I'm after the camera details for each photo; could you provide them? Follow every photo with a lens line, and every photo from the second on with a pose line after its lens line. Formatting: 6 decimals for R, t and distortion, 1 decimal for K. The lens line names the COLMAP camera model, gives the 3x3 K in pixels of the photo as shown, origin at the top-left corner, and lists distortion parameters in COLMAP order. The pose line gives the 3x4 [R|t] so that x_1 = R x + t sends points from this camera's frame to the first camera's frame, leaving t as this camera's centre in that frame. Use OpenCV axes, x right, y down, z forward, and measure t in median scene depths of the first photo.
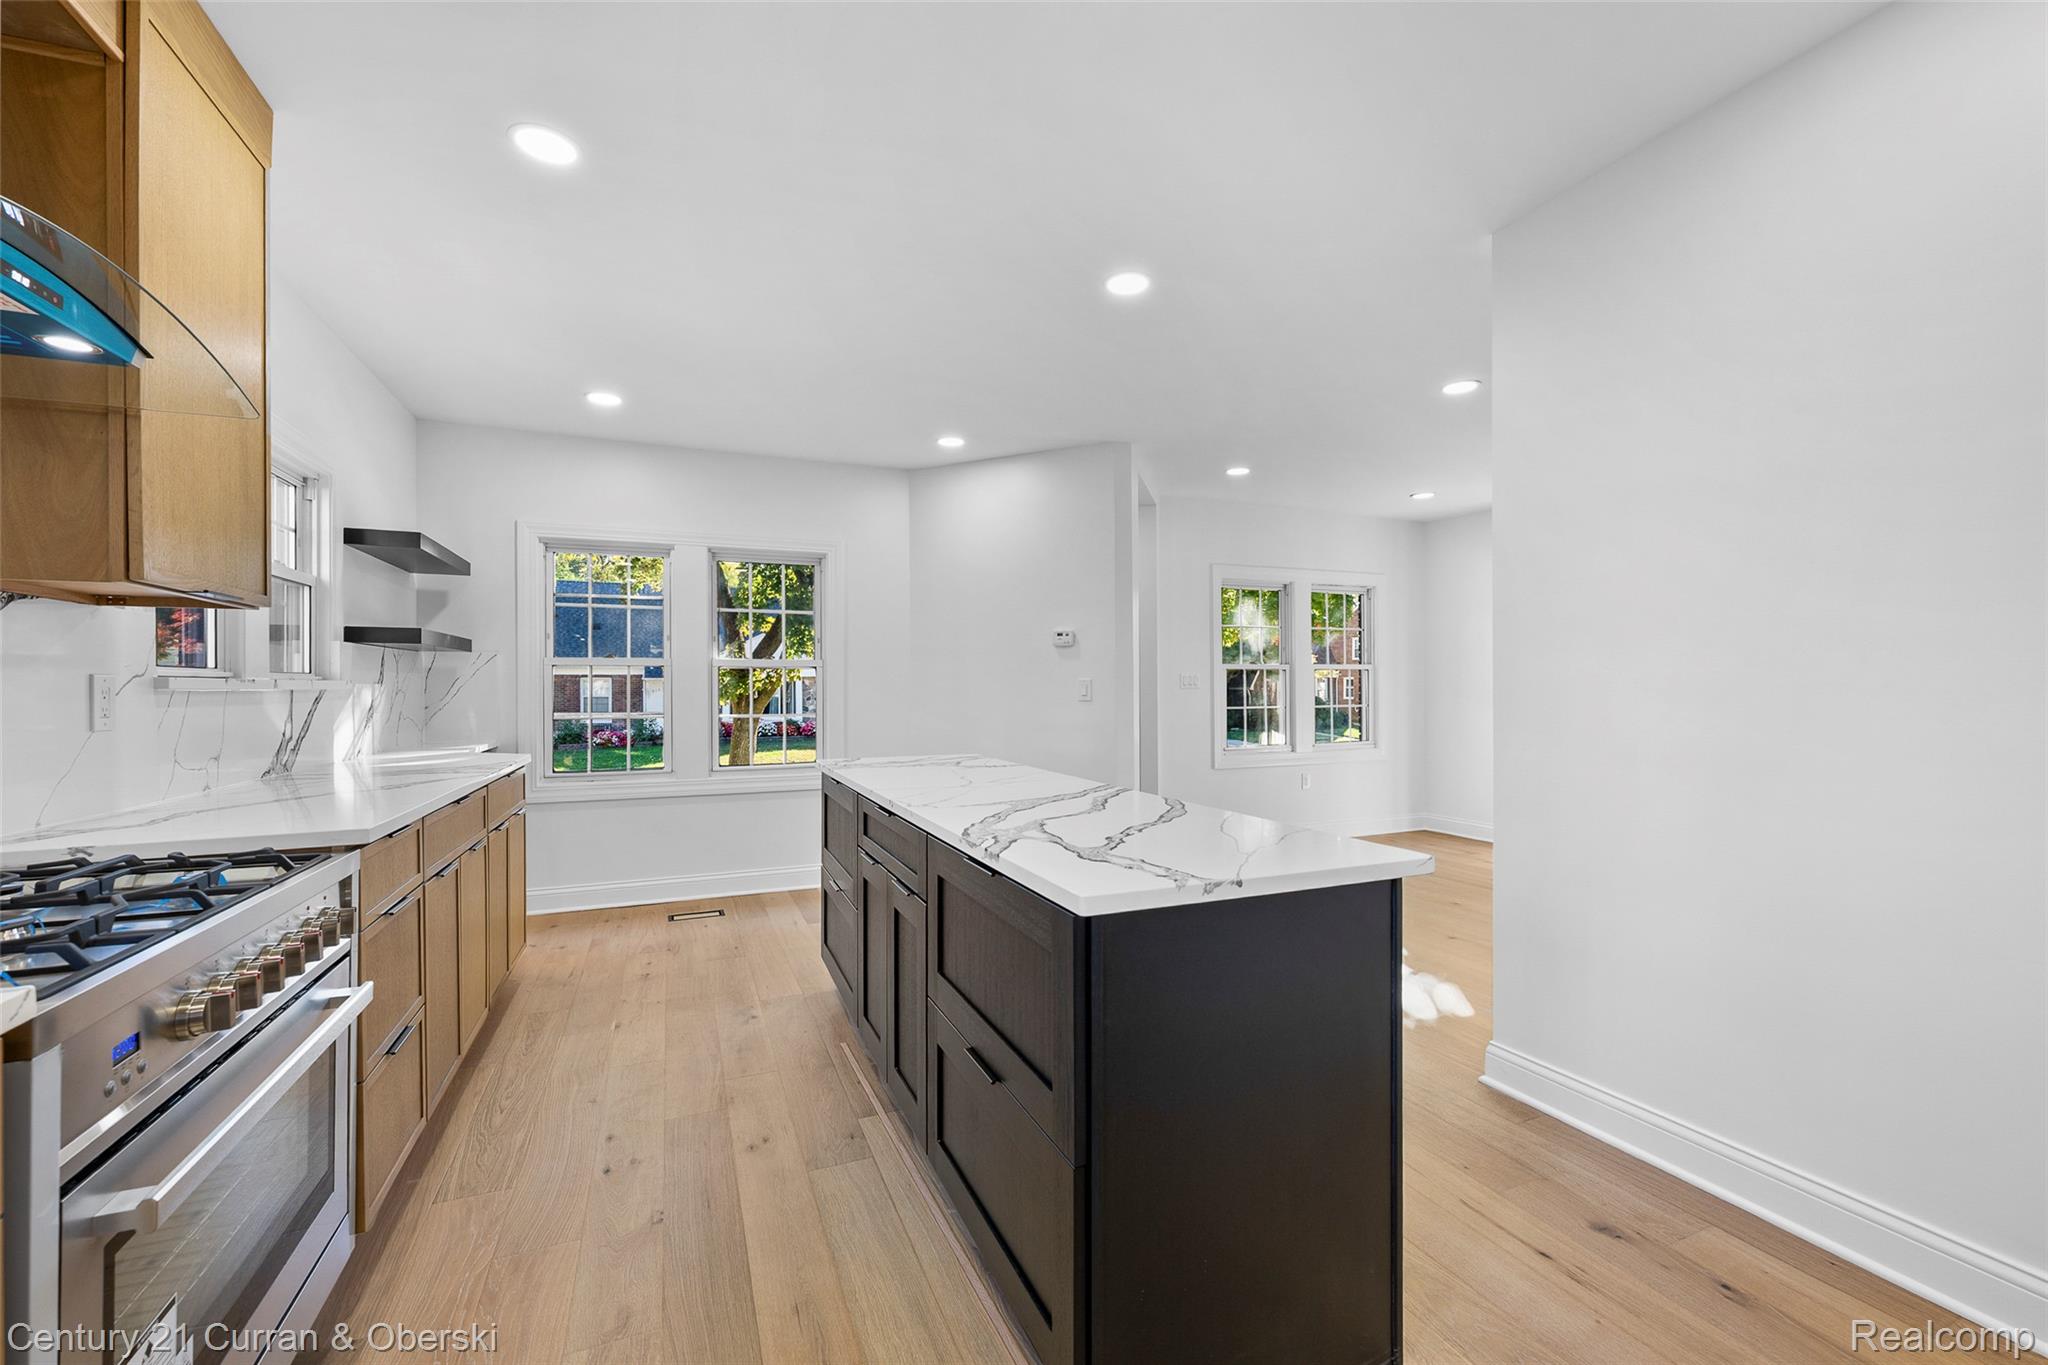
lens RADIAL K [[831.8, 0, 1024.0], [0, 831.8, 682.5], [0, 0, 1]] dist [-0.000292, -0.000013]
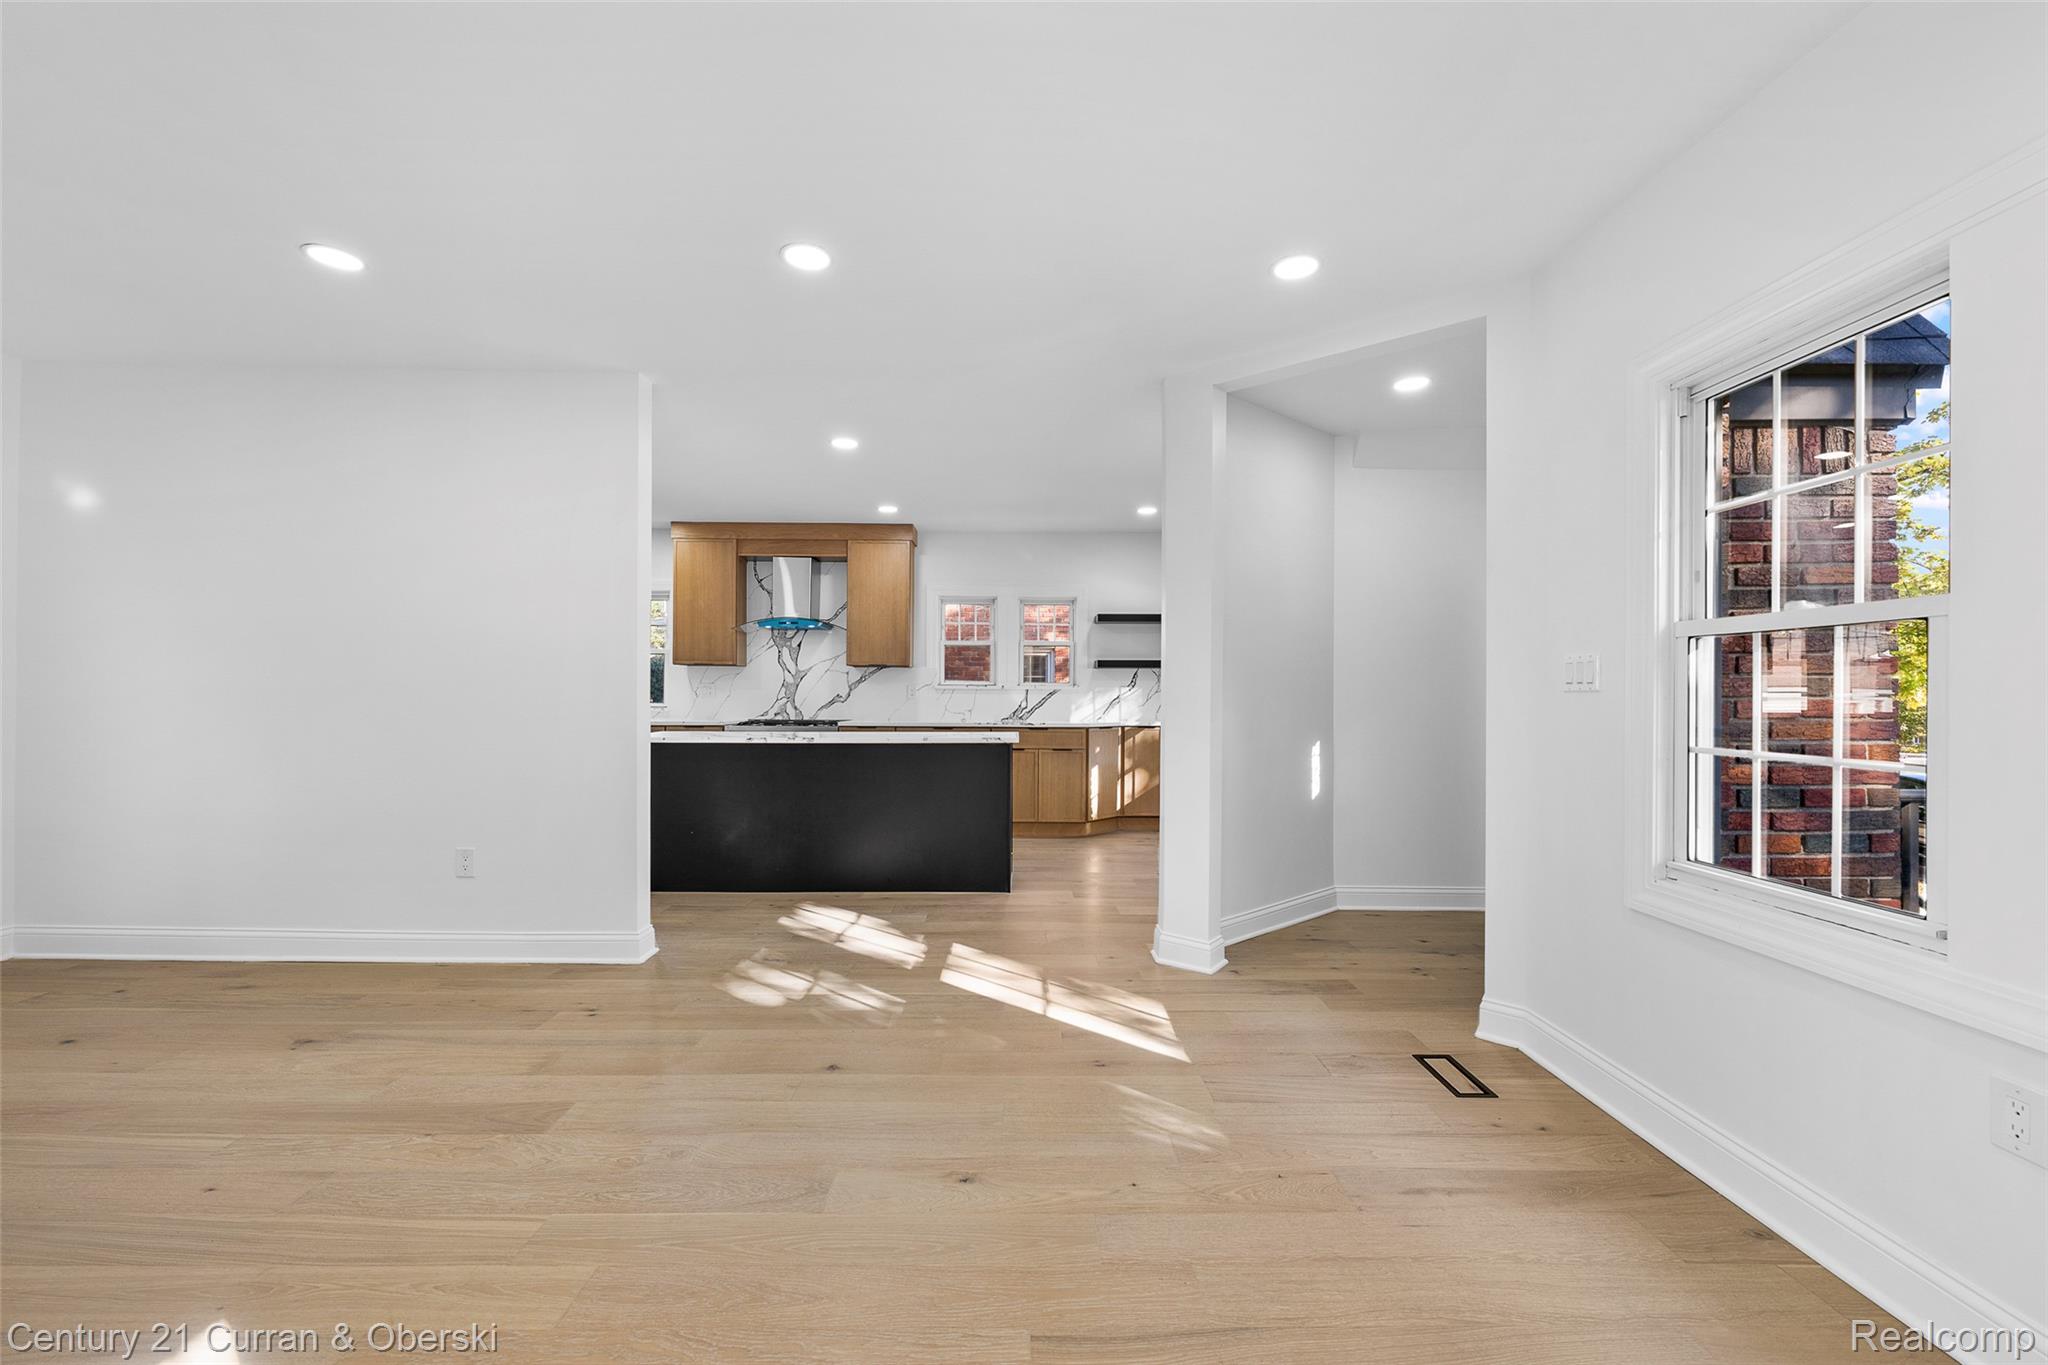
lens RADIAL K [[806.0, 0, 997.6], [0, 806.0, 690.3], [0, 0, 1]] dist [0.000482, 0.000070]
pose [[-0.416709, 0.000991, -0.909039, 1.151488], [0.000173, 0.999999, 0.001011, 0.006986], [0.909040, 0.000264, -0.416709, 1.531061]]
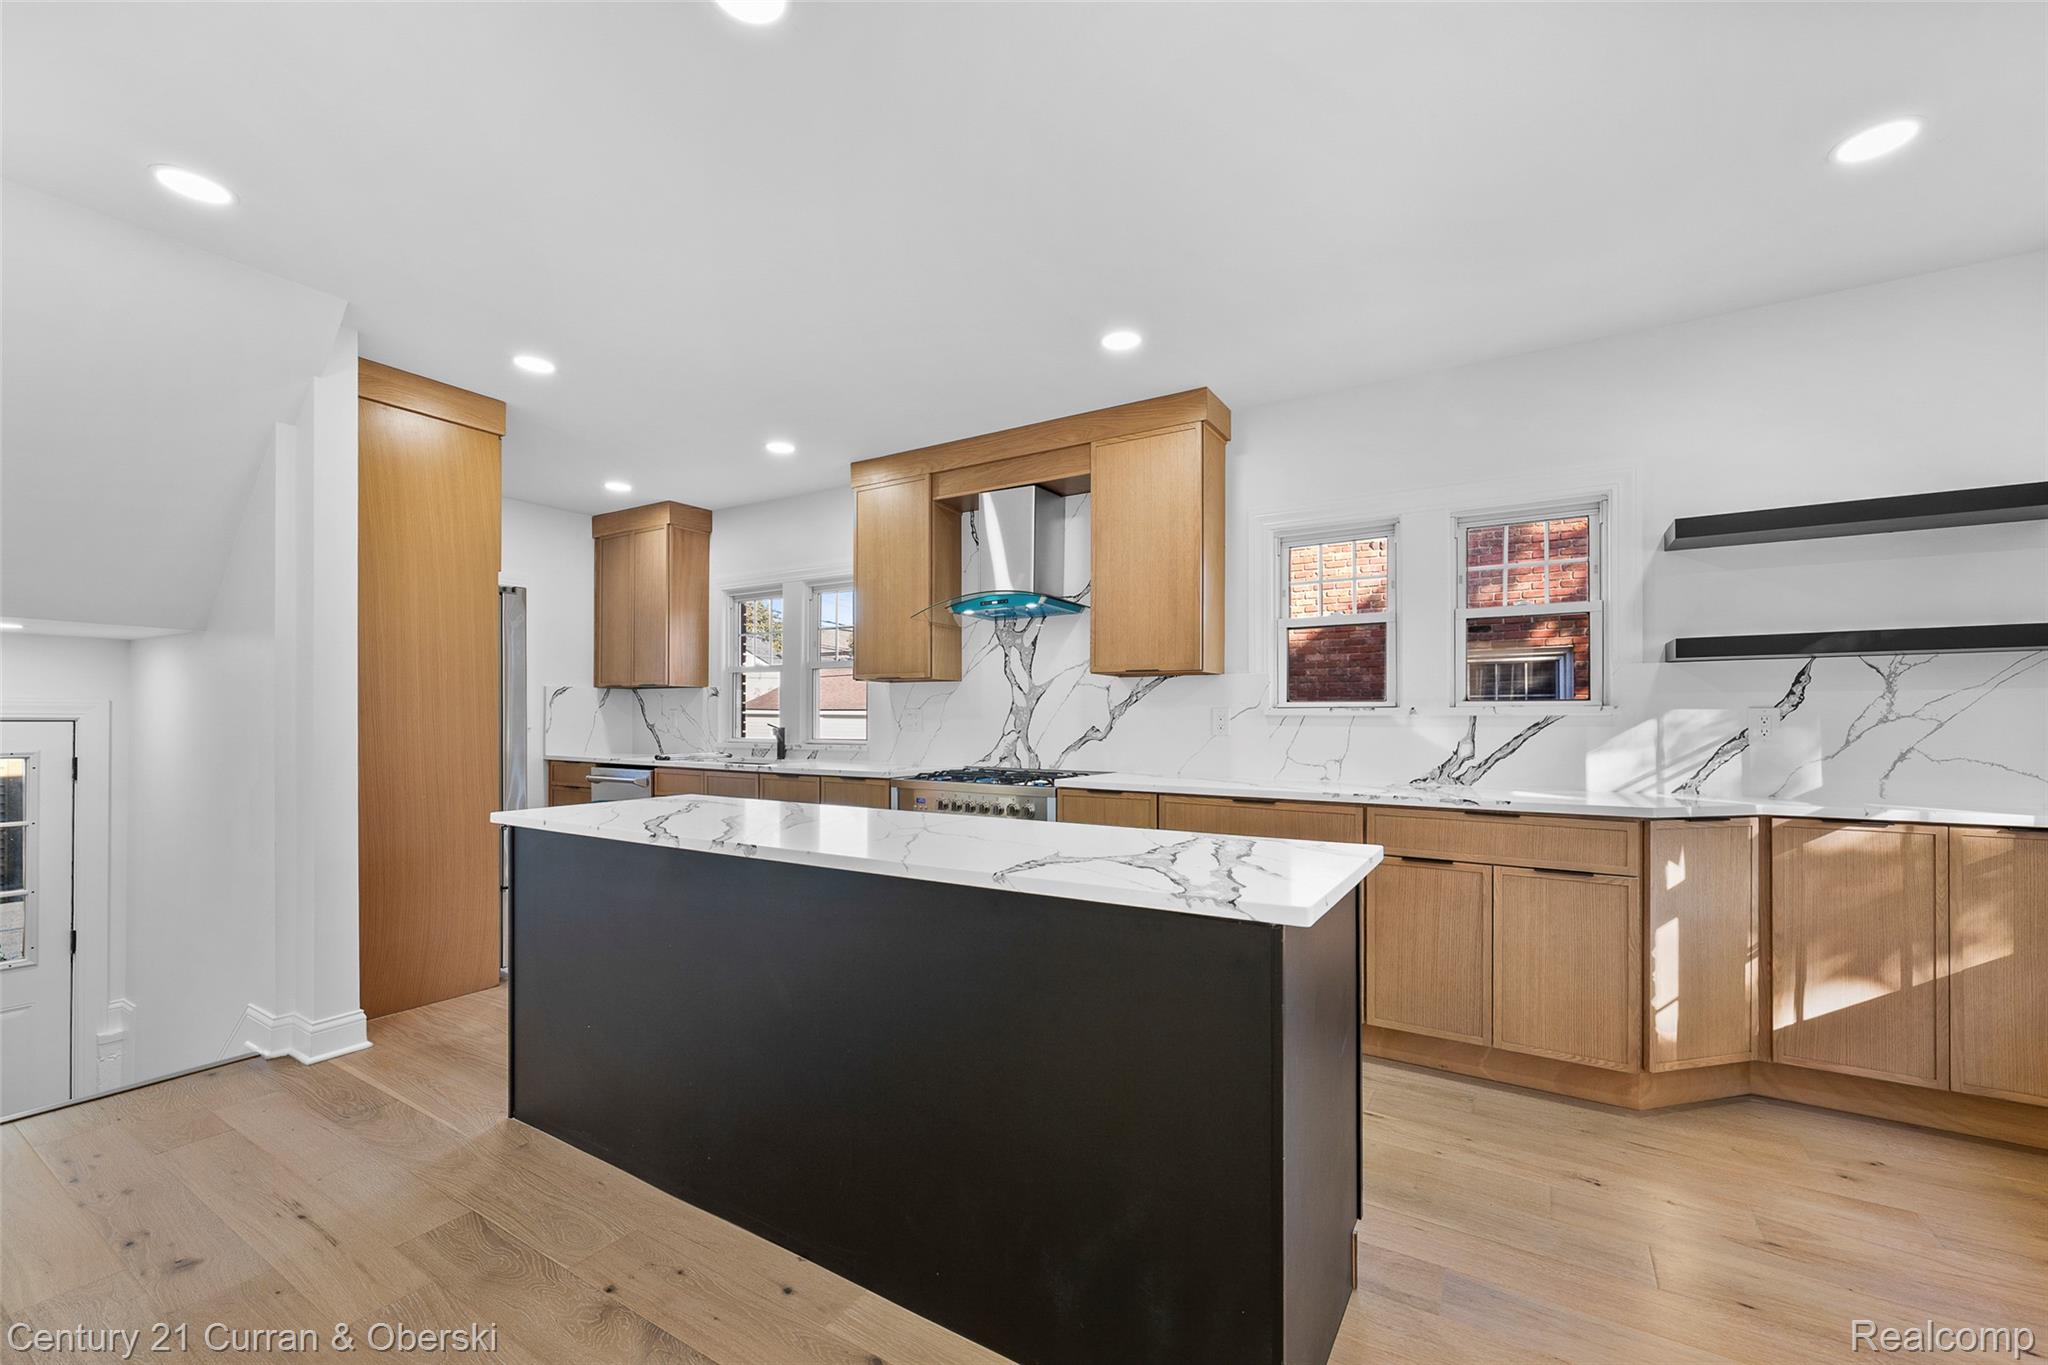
lens RADIAL K [[820.1, 0, 1024.0], [0, 820.1, 717.0], [0, 0, 1]] dist [-0.000832, 0.000004]
pose [[-0.816352, -0.000123, -0.577555, 0.231634], [0.002294, 0.999991, -0.003456, 0.009655], [0.577550, -0.004147, -0.816345, 1.217110]]
